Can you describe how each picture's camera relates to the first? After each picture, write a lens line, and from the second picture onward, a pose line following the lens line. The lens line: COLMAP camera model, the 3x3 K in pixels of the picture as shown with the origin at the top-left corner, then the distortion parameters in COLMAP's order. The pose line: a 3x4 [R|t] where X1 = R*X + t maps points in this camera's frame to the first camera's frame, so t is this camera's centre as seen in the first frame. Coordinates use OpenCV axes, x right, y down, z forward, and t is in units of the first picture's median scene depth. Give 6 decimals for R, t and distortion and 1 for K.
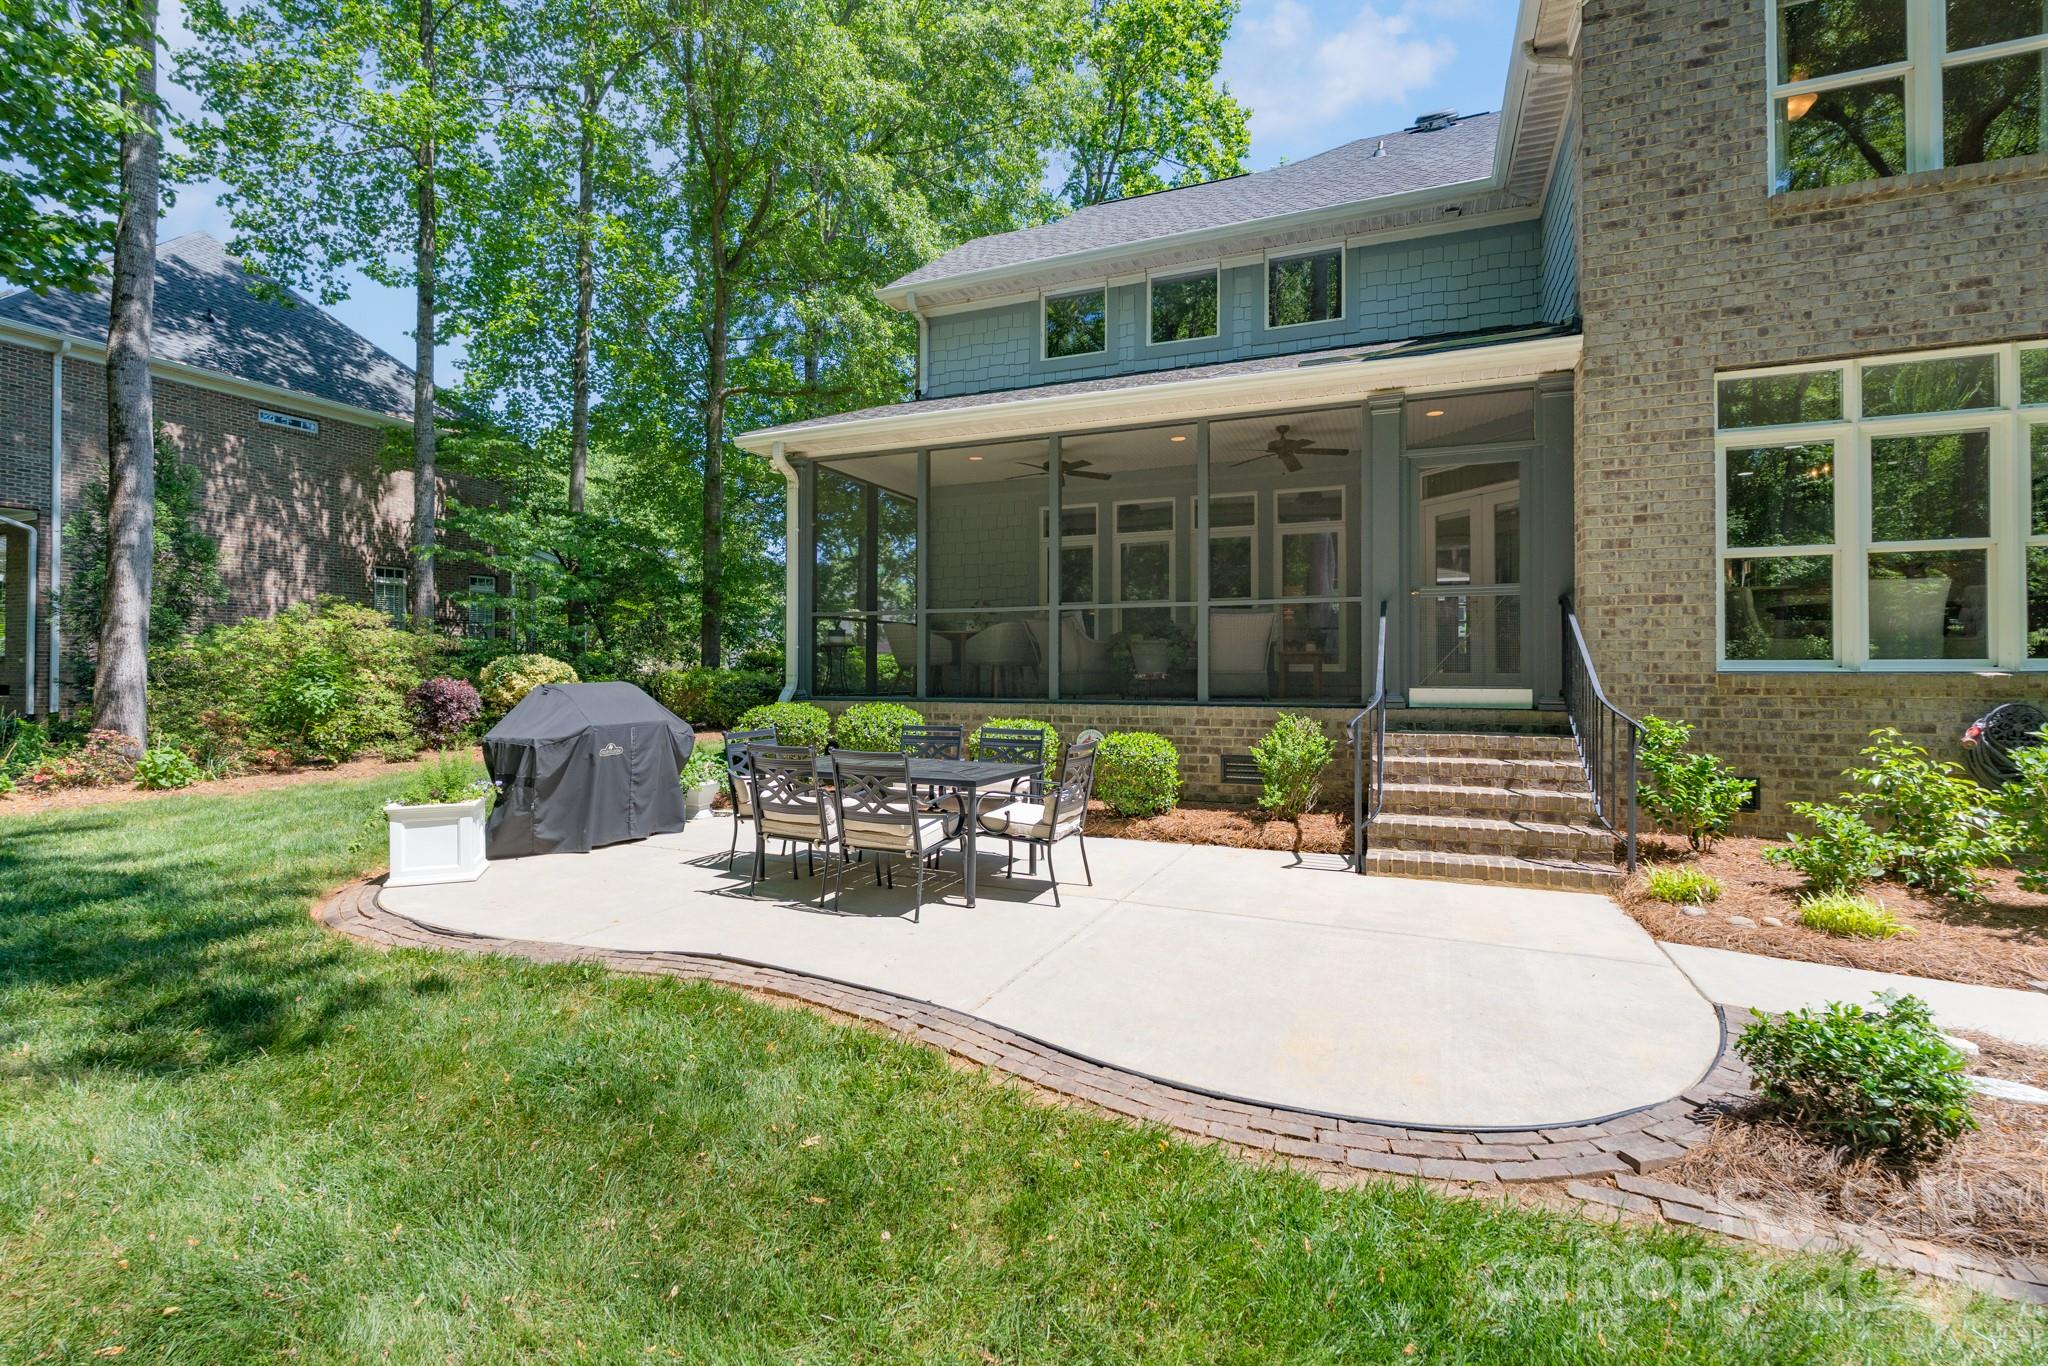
lens RADIAL K [[921.4, 0, 1026.9], [0, 921.4, 673.7], [0, 0, 1]] dist [-0.000191, 0.000042]
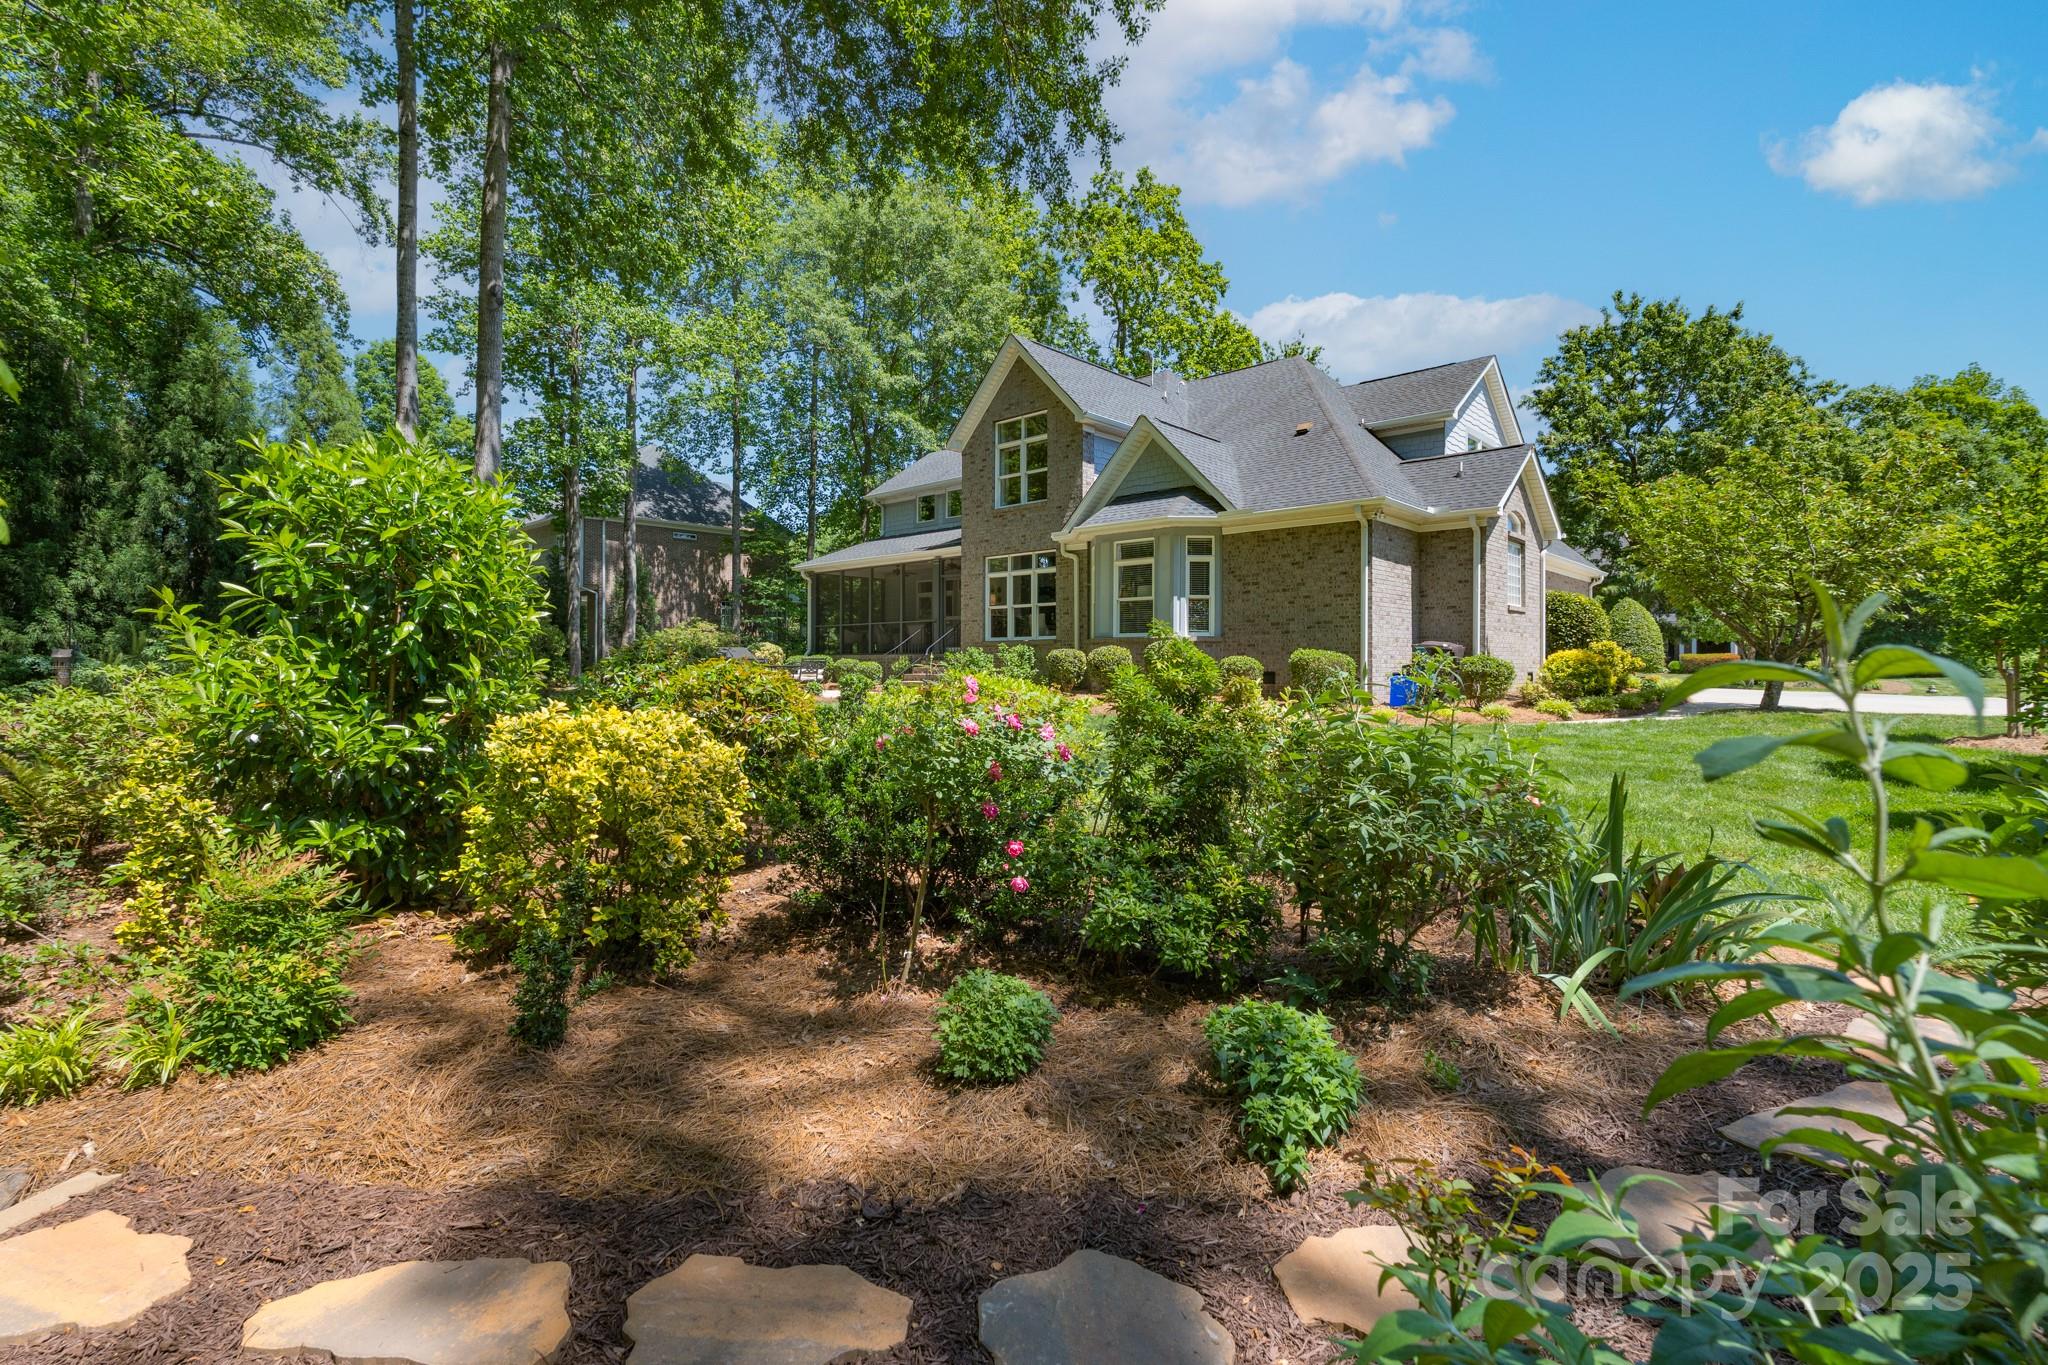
lens RADIAL K [[937.4, 0, 1018.3], [0, 937.4, 674.2], [0, 0, 1]] dist [0.010577, 0.000003]
pose [[0.934539, 0.006850, -0.355795, 1.196583], [-0.006385, 0.999977, 0.002482, 0.065668], [0.355803, -0.000047, 0.934561, -1.301376]]
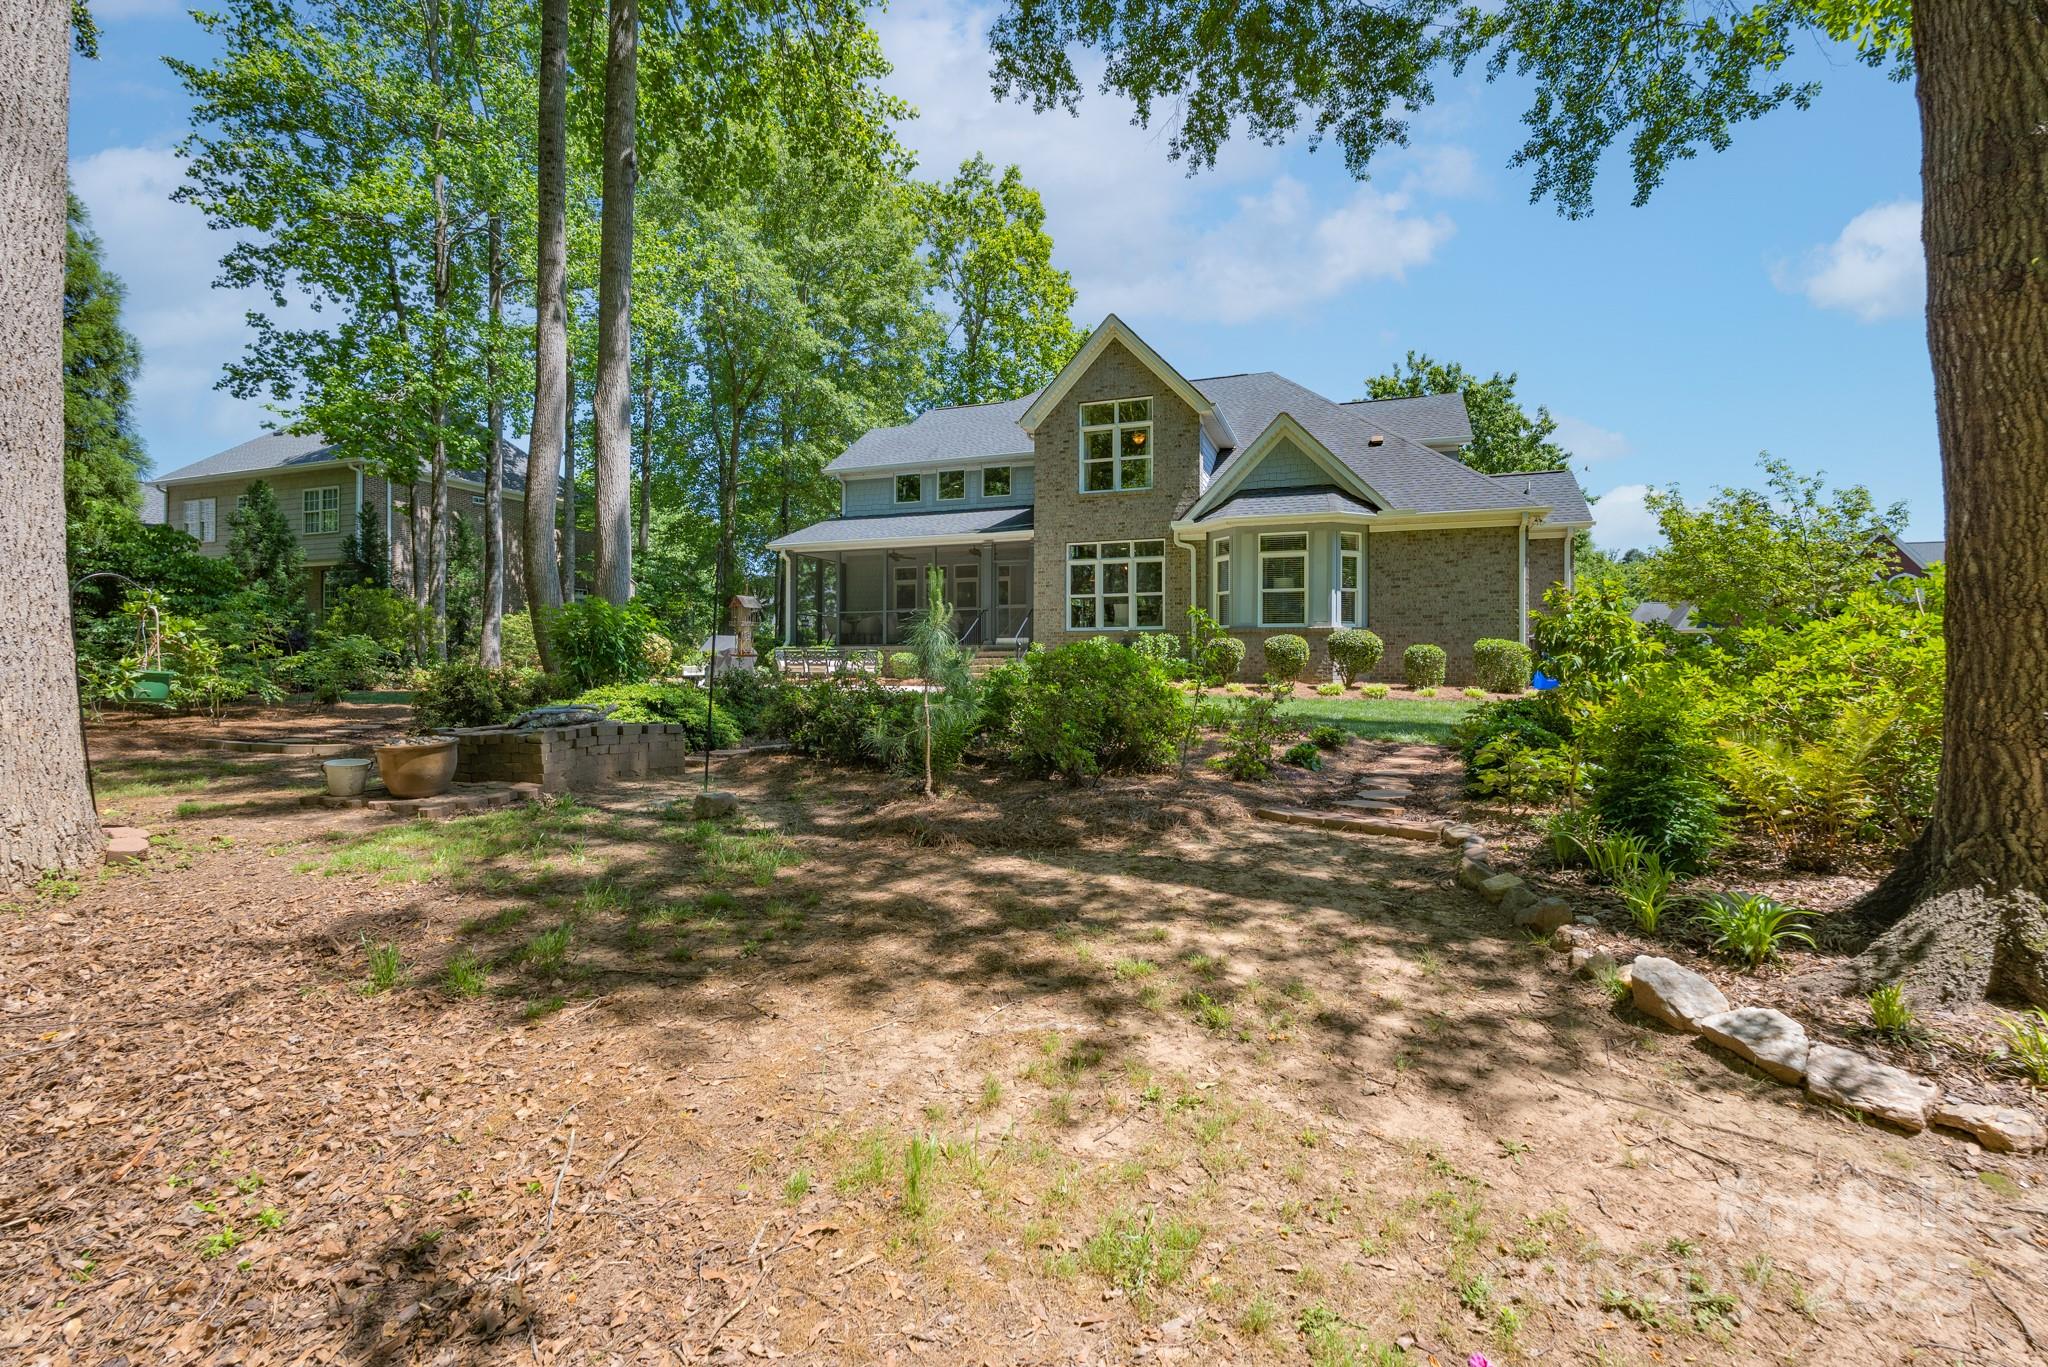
lens RADIAL K [[937.4, 0, 1018.3], [0, 937.4, 675.2], [0, 0, 1]] dist [0.010577, 0.000003]
pose [[0.999474, 0.002301, 0.032356, 0.254529], [-0.002265, 0.999997, -0.001158, 0.093060], [-0.032358, 0.001084, 0.999476, -1.370324]]
